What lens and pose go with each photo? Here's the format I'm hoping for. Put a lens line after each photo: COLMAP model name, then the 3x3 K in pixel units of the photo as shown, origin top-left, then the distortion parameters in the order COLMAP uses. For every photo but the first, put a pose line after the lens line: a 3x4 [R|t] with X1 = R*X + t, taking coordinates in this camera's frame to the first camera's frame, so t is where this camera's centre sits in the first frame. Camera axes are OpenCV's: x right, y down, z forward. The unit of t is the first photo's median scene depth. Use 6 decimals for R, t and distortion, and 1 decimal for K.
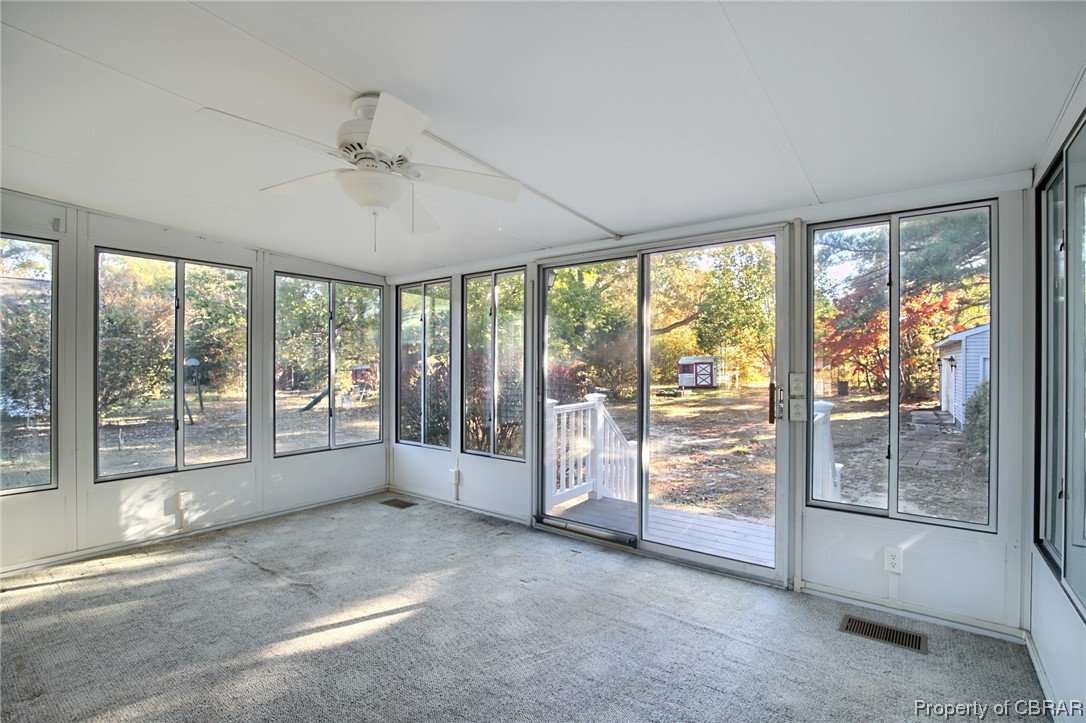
lens RADIAL K [[494.6, 0, 551.2], [0, 494.6, 366.0], [0, 0, 1]] dist [-0.018481, 0.000197]
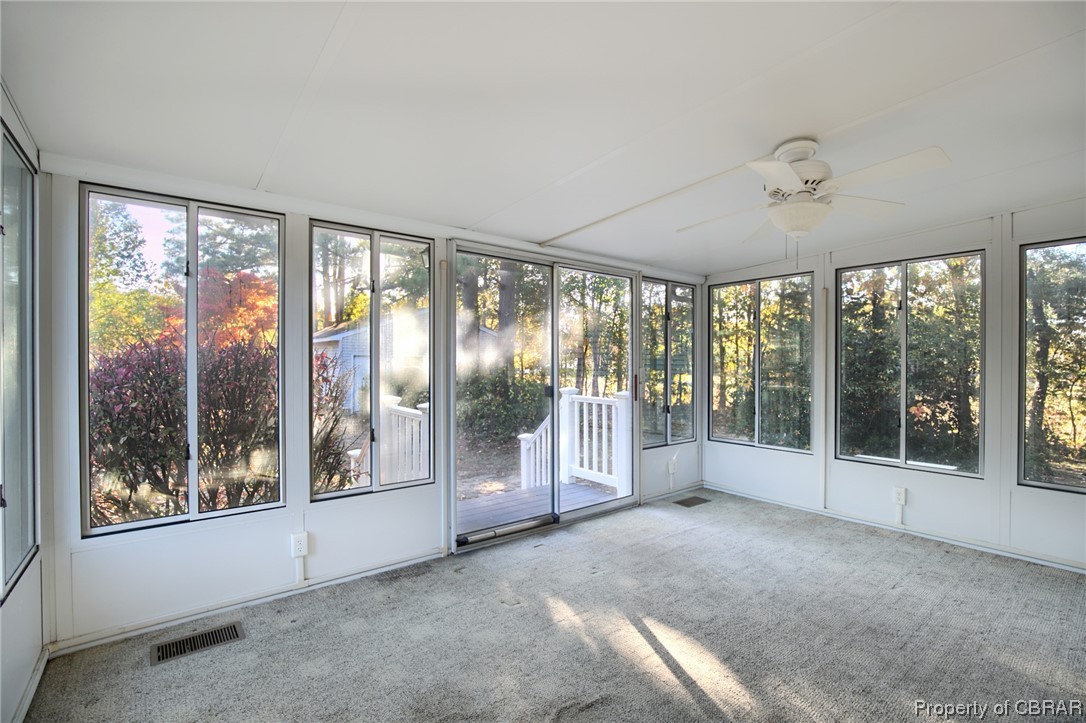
lens RADIAL K [[494.6, 0, 551.2], [0, 494.6, 366.0], [0, 0, 1]] dist [-0.018481, 0.000197]
pose [[0.251331, -0.005186, 0.967887, -0.897630], [-0.000930, 0.999984, 0.005600, -0.002191], [-0.967901, -0.002307, 0.251322, 0.691935]]
